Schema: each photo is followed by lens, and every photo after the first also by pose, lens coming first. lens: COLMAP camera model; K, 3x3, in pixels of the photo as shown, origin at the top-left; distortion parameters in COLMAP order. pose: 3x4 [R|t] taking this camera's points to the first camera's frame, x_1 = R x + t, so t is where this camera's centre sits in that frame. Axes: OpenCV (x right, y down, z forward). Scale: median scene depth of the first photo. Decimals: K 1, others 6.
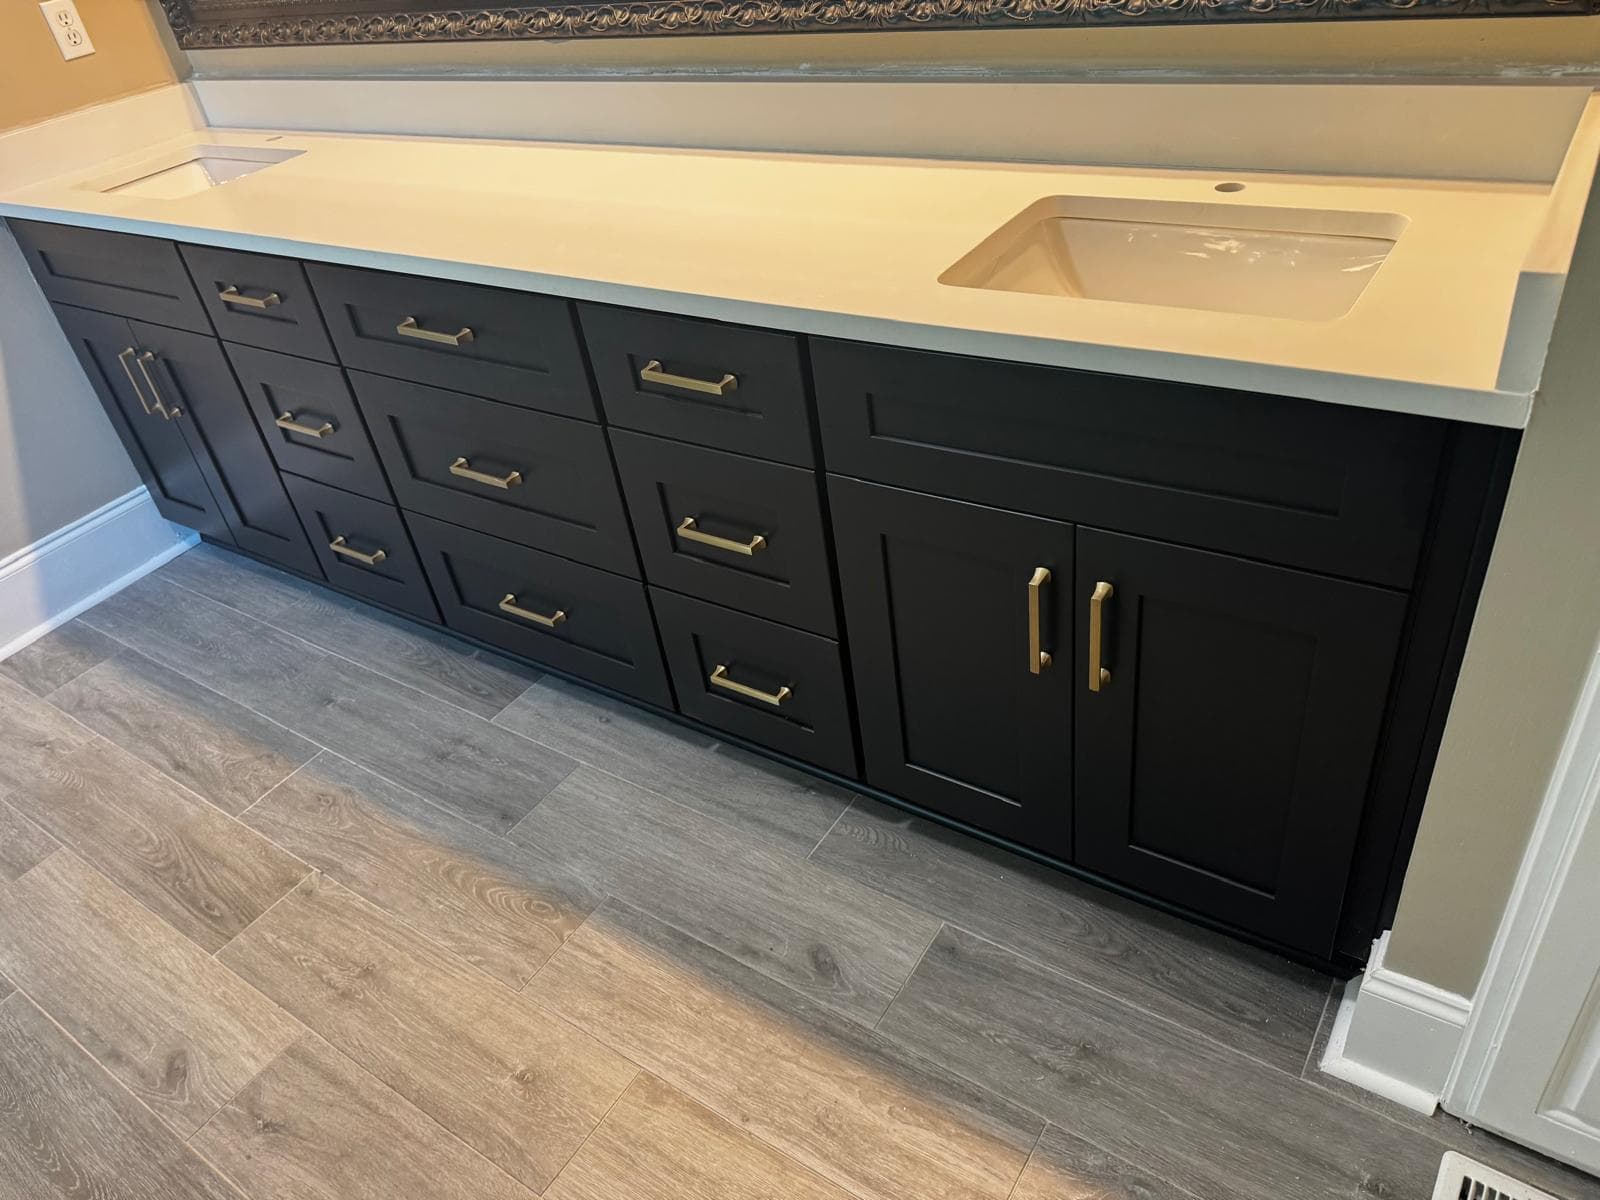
lens RADIAL K [[1157.5, 0, 800.0], [0, 1157.5, 600.0], [0, 0, 1]] dist [0.002076, -0.010064]
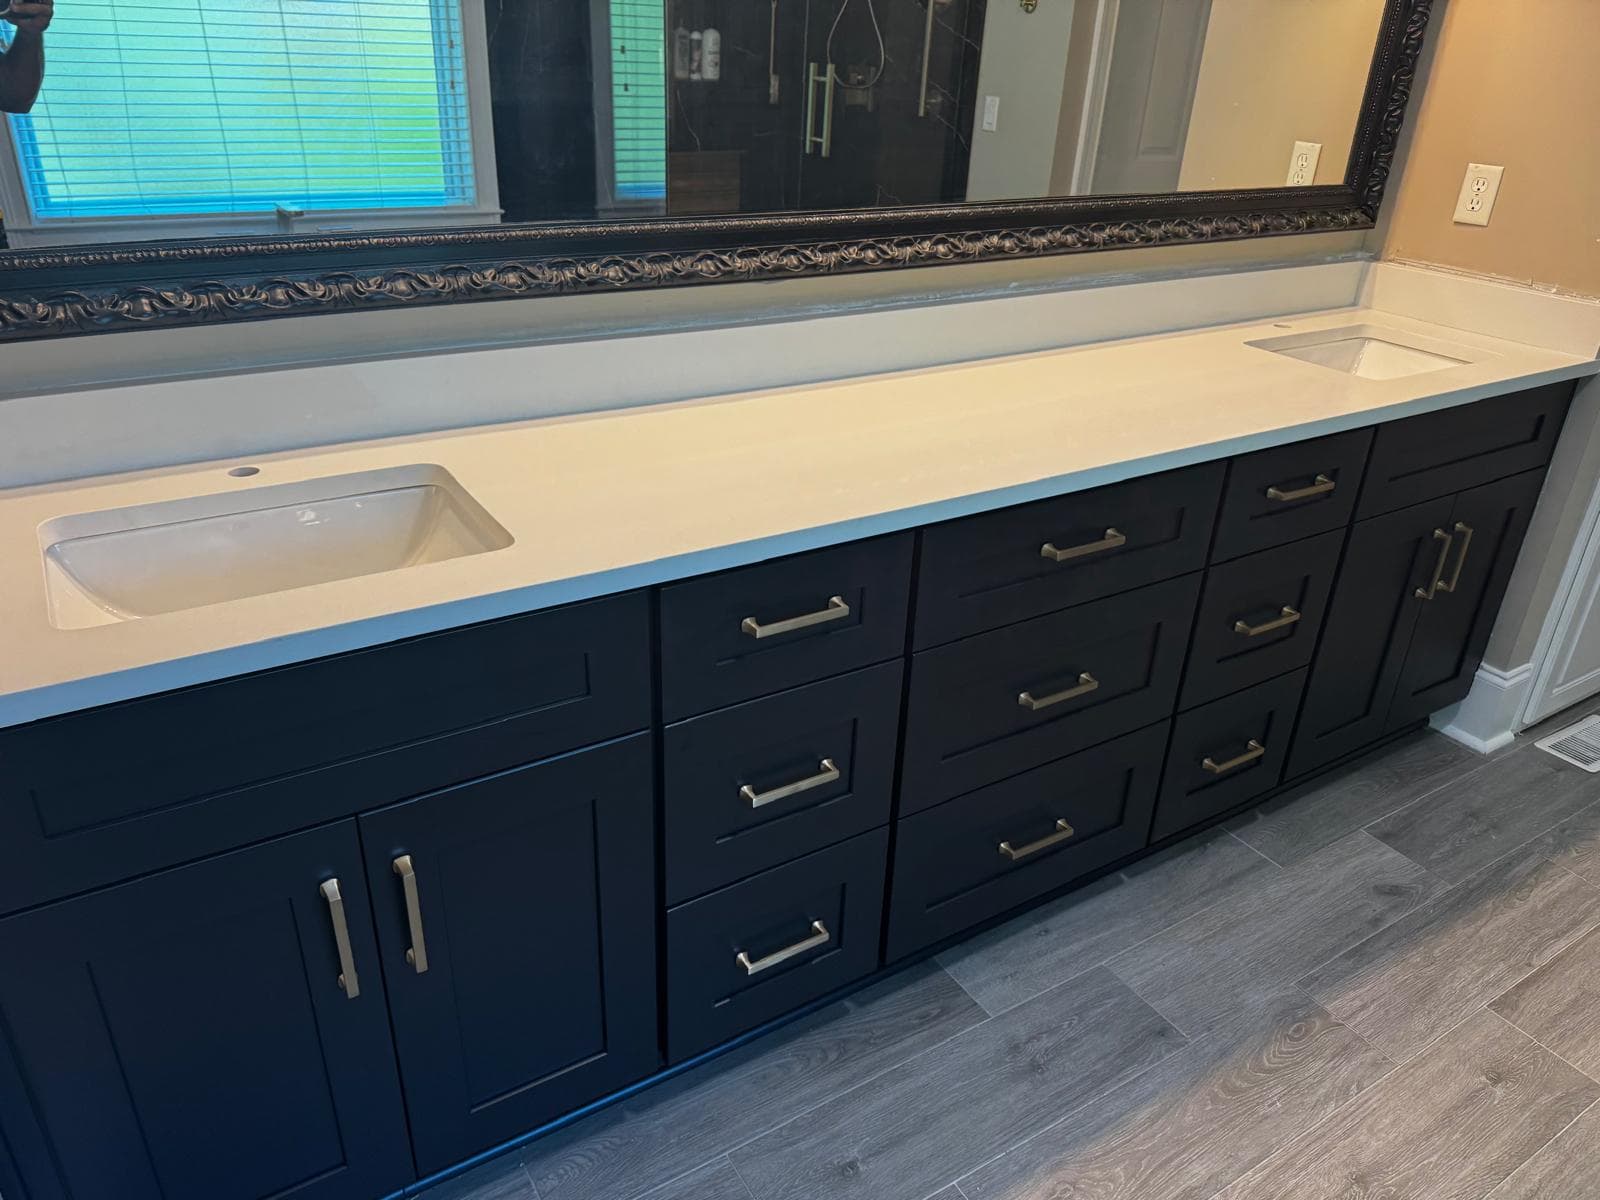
lens RADIAL K [[1135.0, 0, 800.0], [0, 1135.0, 600.0], [0, 0, 1]] dist [-0.038352, 0.005470]
pose [[0.396151, -0.270127, 0.877551, -1.095196], [0.466687, 0.882322, 0.060920, -0.318398], [-0.790739, 0.385408, 0.475597, 0.681153]]
